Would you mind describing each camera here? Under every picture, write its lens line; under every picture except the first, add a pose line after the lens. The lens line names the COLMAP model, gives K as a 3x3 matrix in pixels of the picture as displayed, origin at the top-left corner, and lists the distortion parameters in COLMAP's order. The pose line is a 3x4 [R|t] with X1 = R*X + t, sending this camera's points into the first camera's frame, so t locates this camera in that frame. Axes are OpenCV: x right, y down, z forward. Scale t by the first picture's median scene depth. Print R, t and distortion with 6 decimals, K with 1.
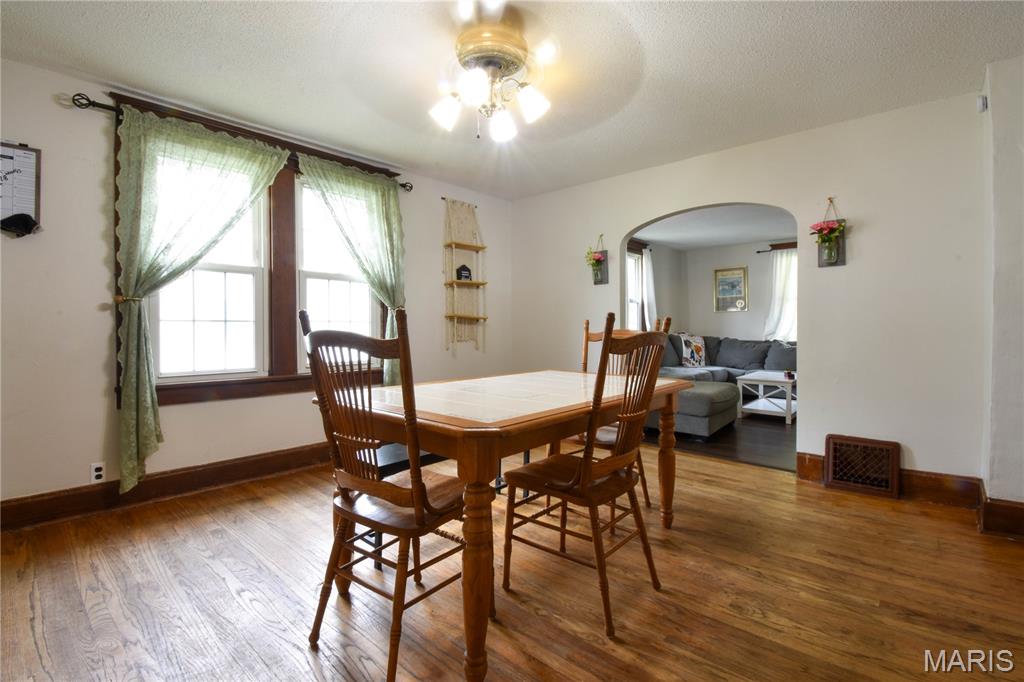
lens RADIAL K [[459.3, 0, 509.4], [0, 459.3, 339.6], [0, 0, 1]] dist [-0.015174, -0.006086]
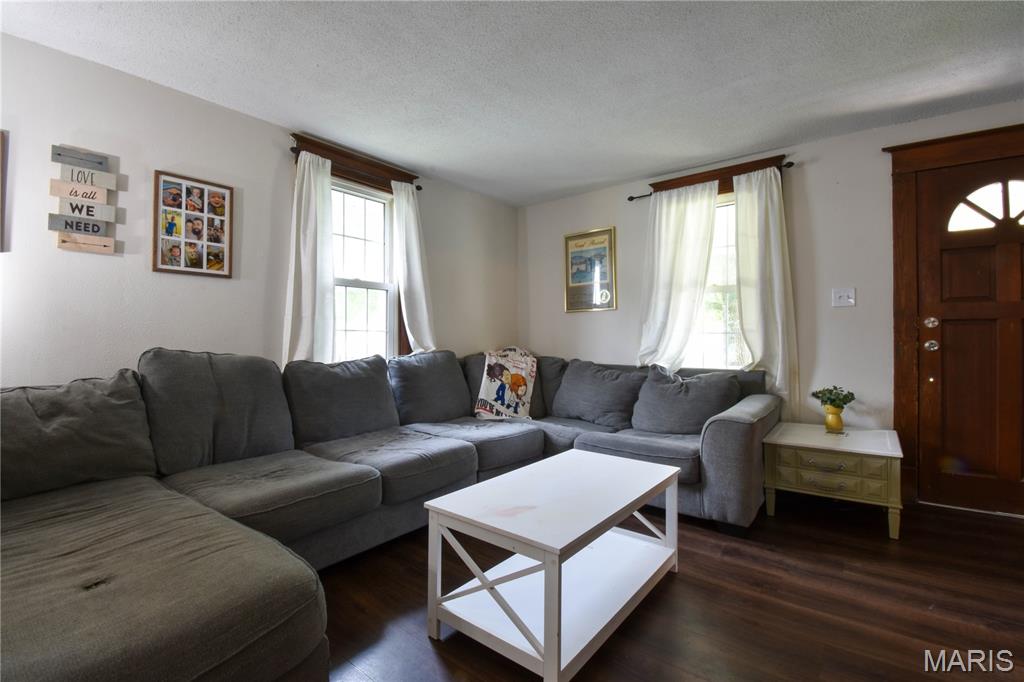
lens RADIAL K [[459.3, 0, 521.0], [0, 459.3, 339.4], [0, 0, 1]] dist [-0.015174, -0.006086]
pose [[0.996658, 0.005629, 0.081490, 0.835925], [-0.003252, 0.999566, -0.029266, -0.025893], [-0.081619, 0.028903, 0.996244, 1.078174]]
